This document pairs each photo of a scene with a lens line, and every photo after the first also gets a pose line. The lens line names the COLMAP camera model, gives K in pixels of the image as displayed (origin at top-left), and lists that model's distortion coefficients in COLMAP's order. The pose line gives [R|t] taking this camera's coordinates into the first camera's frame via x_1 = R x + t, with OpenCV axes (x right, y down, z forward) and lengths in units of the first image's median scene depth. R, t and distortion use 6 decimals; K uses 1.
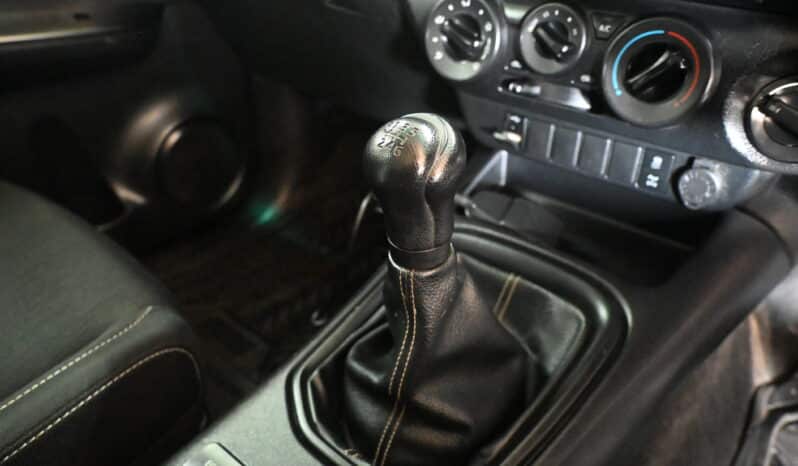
lens RADIAL K [[568.7, 0, 399.0], [0, 568.7, 233.0], [0, 0, 1]] dist [0.002095, 0.003015]
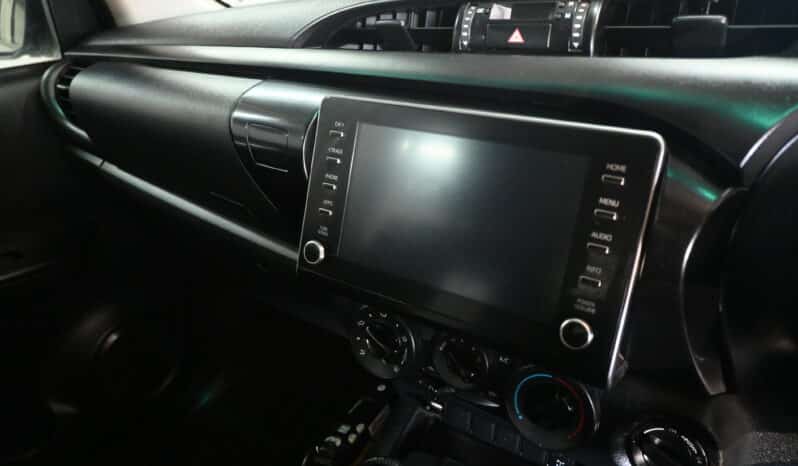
lens RADIAL K [[568.7, 0, 399.0], [0, 568.7, 233.0], [0, 0, 1]] dist [0.002095, 0.003015]
pose [[0.995084, -0.037340, 0.091721, 0.050528], [0.049911, 0.989057, -0.138833, -0.409279], [-0.085533, 0.142729, 0.986059, -0.126160]]
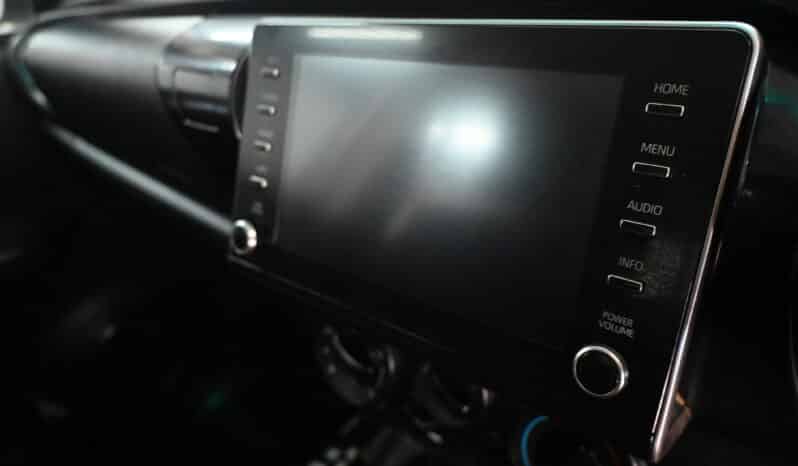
lens RADIAL K [[568.7, 0, 399.0], [0, 568.7, 233.0], [0, 0, 1]] dist [0.002095, 0.003015]
pose [[0.999170, -0.039923, -0.008101, 0.197207], [0.038574, 0.991159, -0.126948, -0.427258], [0.013098, 0.126530, 0.991876, 0.152423]]
